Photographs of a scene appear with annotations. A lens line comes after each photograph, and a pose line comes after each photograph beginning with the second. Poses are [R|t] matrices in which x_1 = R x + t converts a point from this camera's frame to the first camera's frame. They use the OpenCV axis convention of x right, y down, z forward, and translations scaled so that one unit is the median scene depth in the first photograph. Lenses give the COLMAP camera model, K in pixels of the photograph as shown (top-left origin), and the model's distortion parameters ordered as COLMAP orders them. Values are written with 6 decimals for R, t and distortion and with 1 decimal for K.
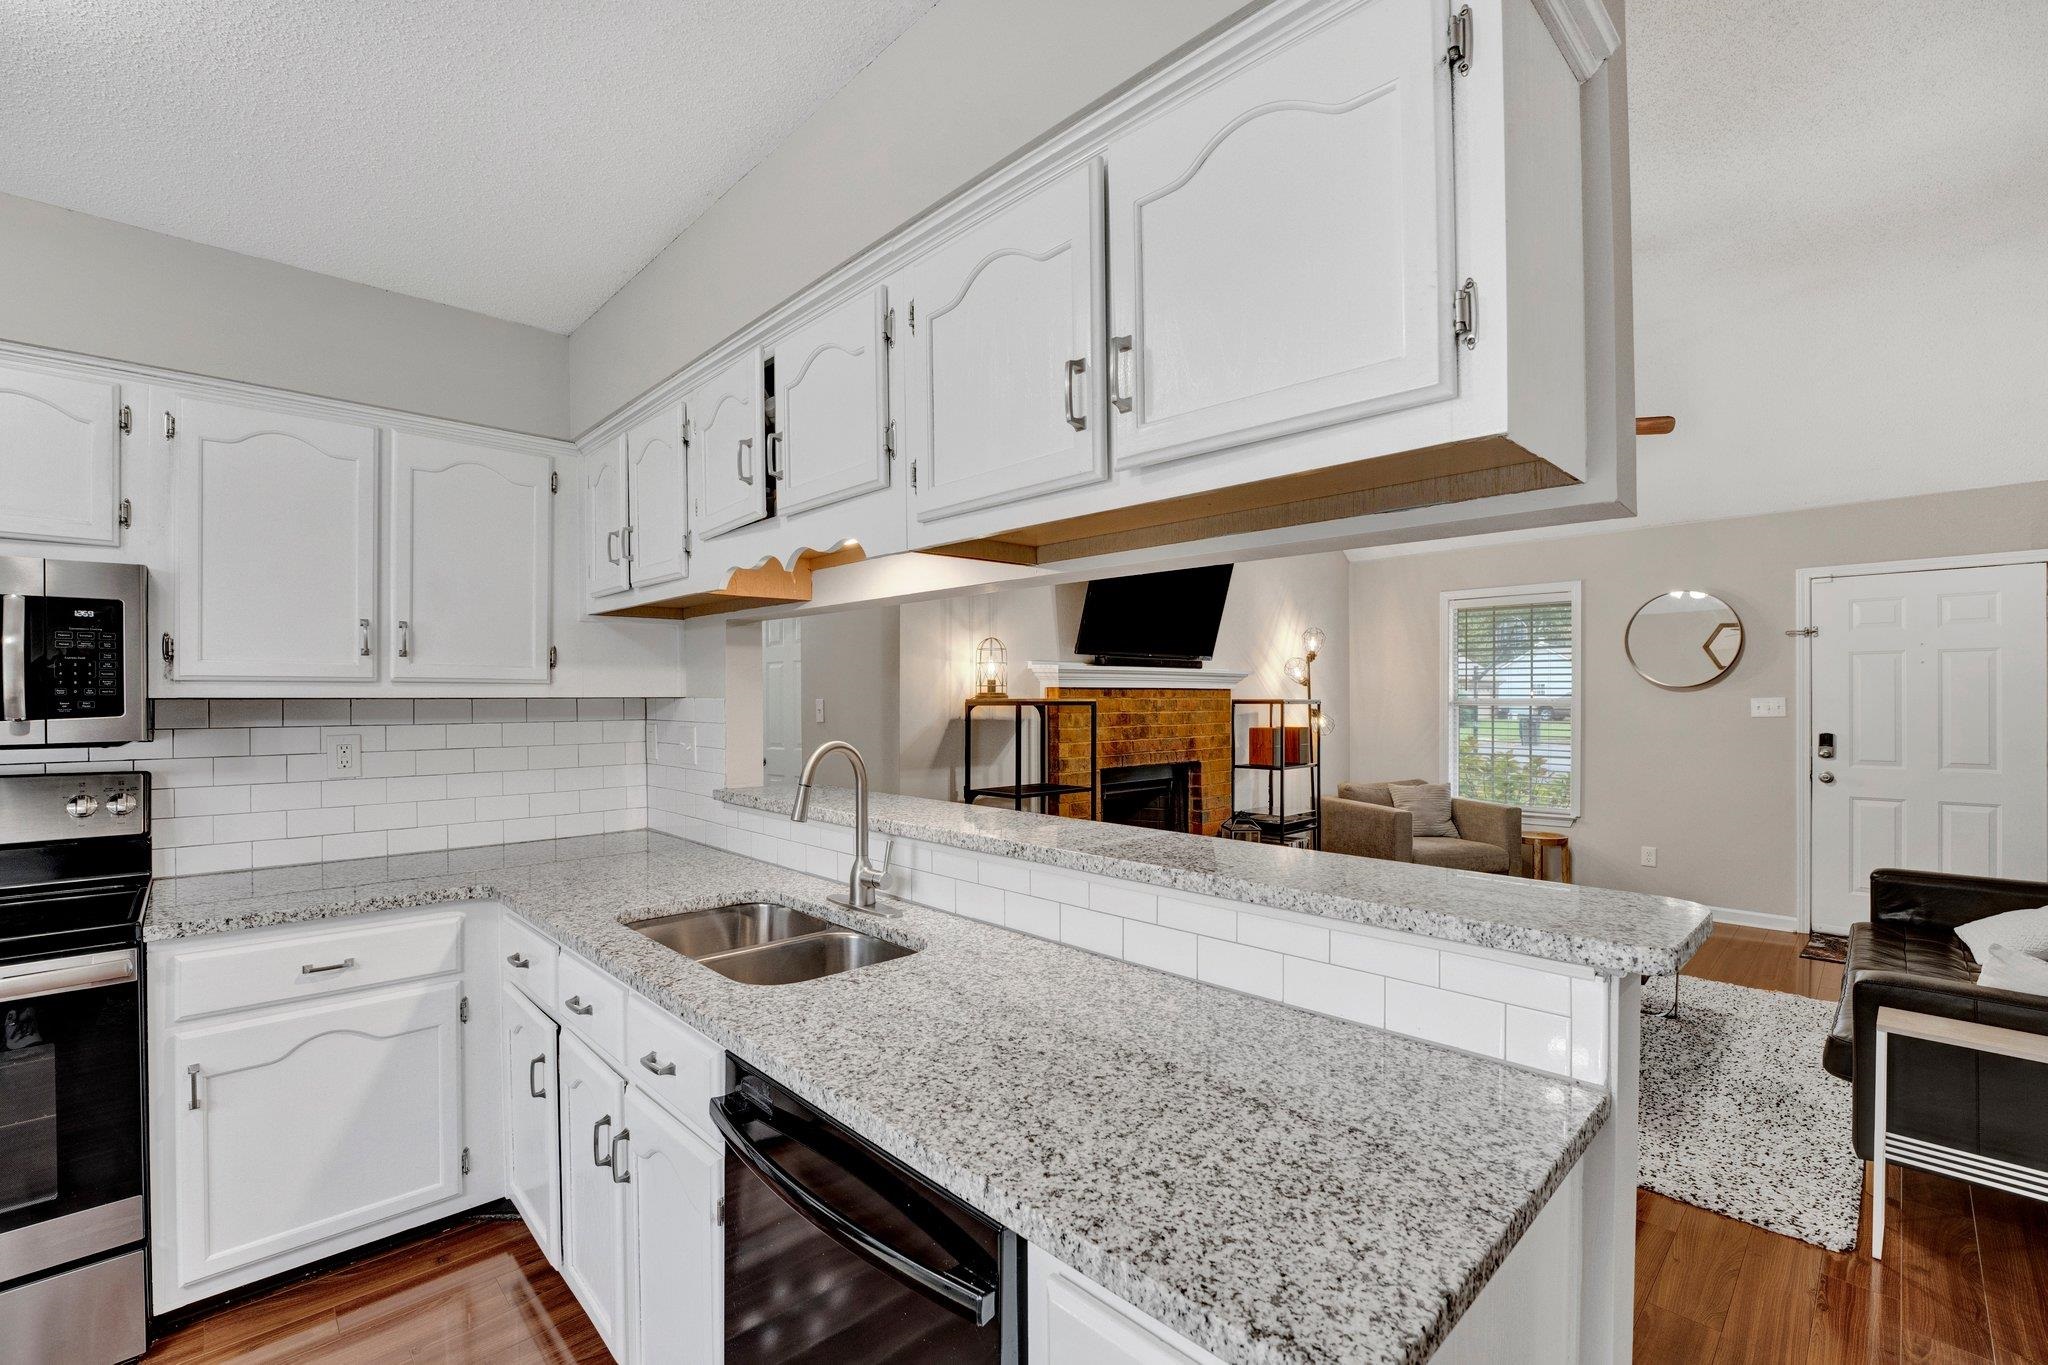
lens RADIAL K [[875.3, 0, 1020.4], [0, 875.3, 699.3], [0, 0, 1]] dist [-0.026676, 0.003399]
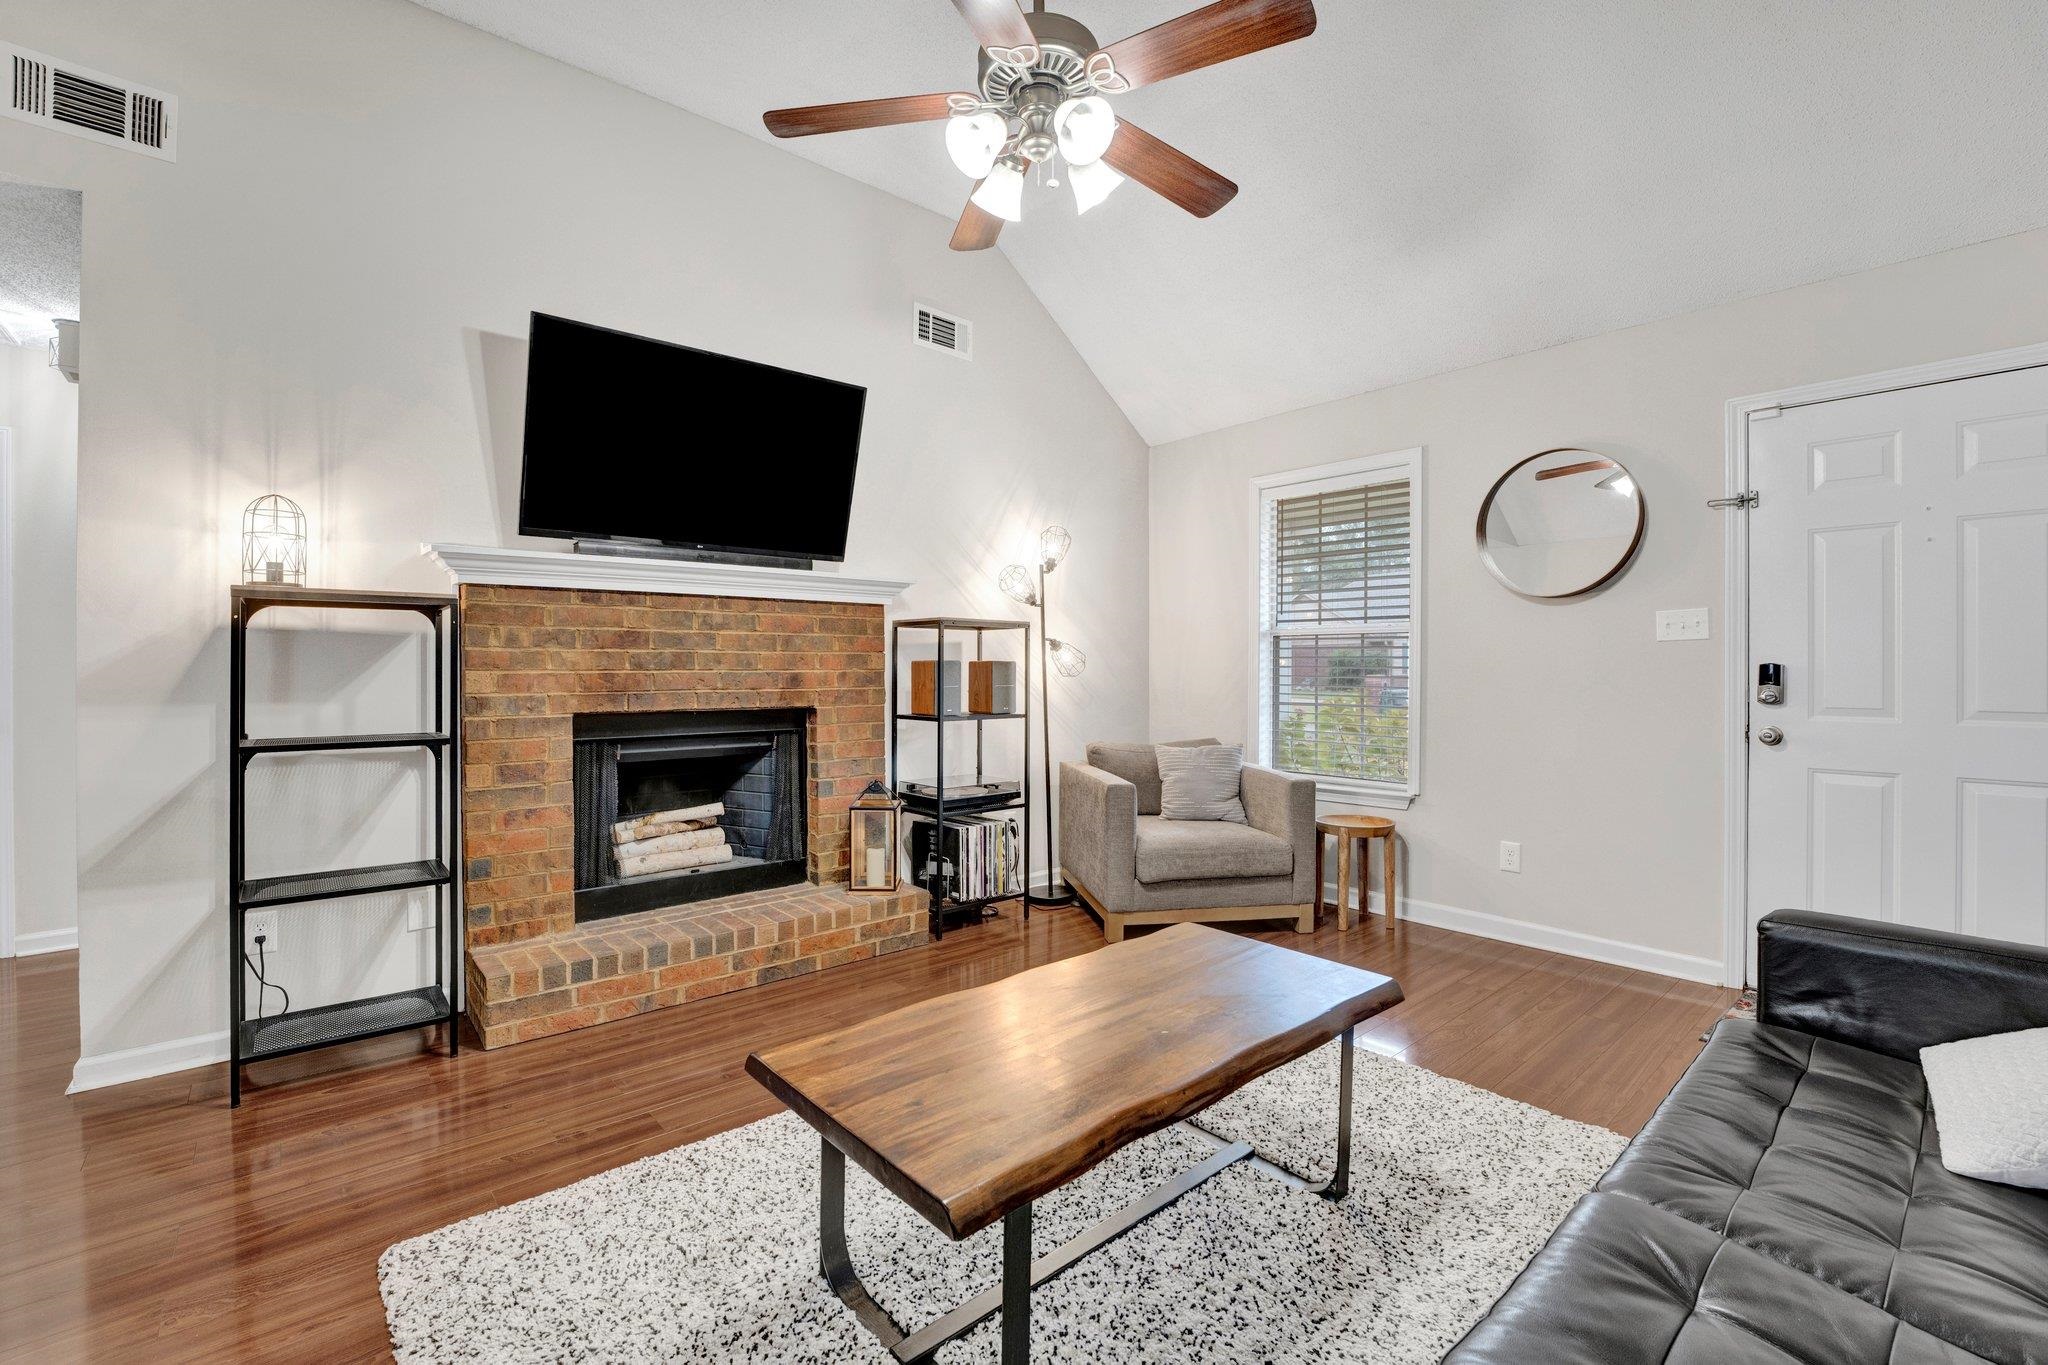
lens RADIAL K [[875.3, 0, 1021.6], [0, 875.3, 673.7], [0, 0, 1]] dist [-0.026676, 0.003399]
pose [[0.998147, 0.001813, -0.060823, 0.931897], [-0.001400, 0.999976, 0.006827, 0.090625], [0.060834, -0.006730, 0.998125, 0.745314]]
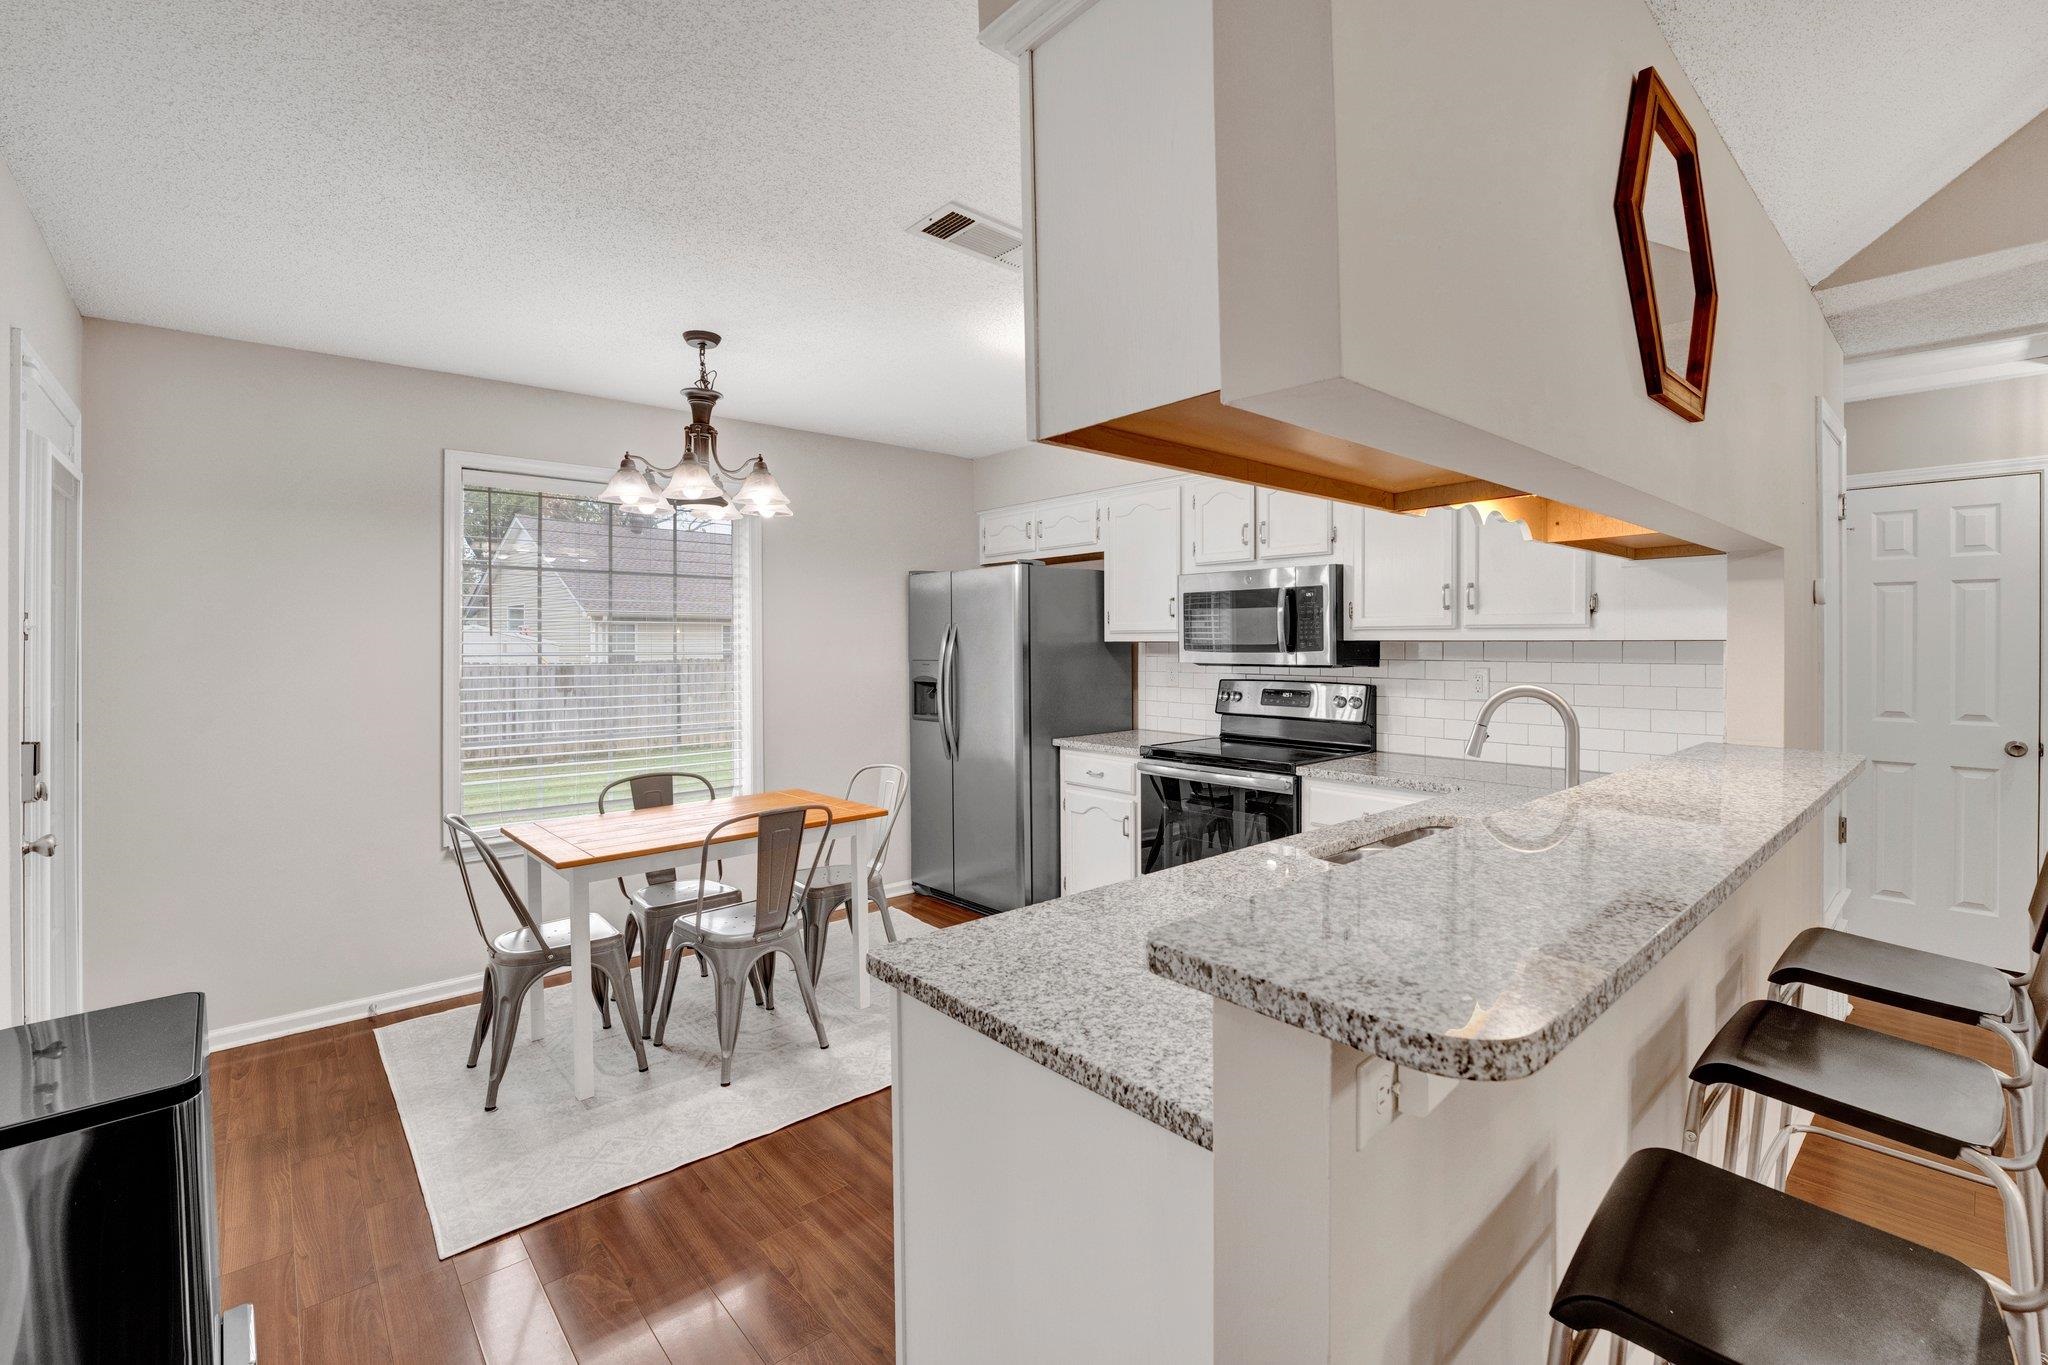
lens RADIAL K [[875.3, 0, 1017.1], [0, 875.3, 650.3], [0, 0, 1]] dist [-0.026676, 0.003399]
pose [[-0.045177, 0.011611, -0.998912, 0.648873], [-0.001609, 0.999930, 0.011695, -0.001527], [0.998978, 0.002136, -0.045155, 0.366048]]
